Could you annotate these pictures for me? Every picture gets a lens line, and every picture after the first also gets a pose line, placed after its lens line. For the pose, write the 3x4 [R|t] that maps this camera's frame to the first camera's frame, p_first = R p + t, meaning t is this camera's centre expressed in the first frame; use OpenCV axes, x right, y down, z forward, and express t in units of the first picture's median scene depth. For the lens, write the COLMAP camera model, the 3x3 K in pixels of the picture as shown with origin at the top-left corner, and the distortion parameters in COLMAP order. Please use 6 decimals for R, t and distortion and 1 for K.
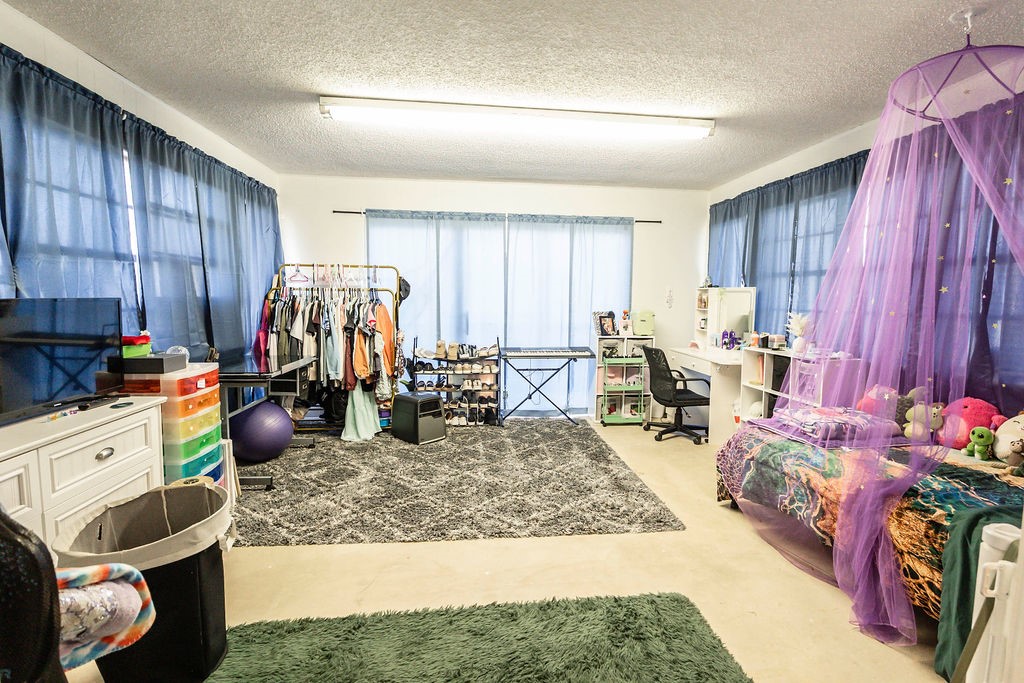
lens RADIAL K [[477.7, 0, 515.1], [0, 477.7, 346.0], [0, 0, 1]] dist [-0.003740, -0.000371]
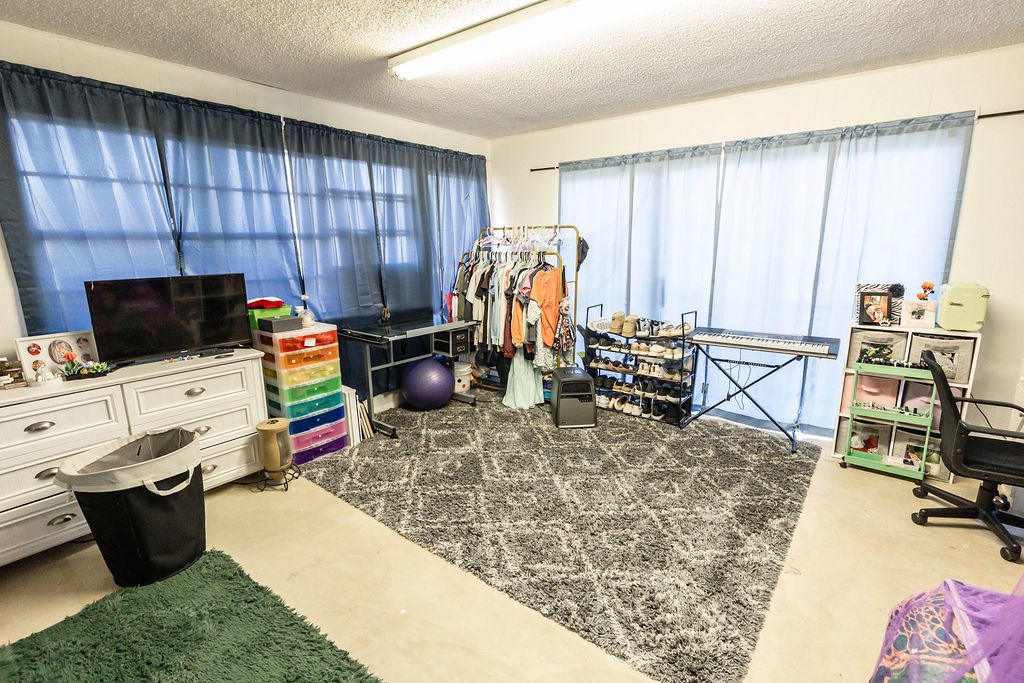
lens RADIAL K [[468.2, 0, 513.6], [0, 468.2, 342.8], [0, 0, 1]] dist [-0.005606, -0.000072]
pose [[0.724320, 0.124244, -0.678176, 0.304289], [-0.052808, 0.990737, 0.125105, -0.056380], [0.687438, -0.054802, 0.724172, 0.291899]]
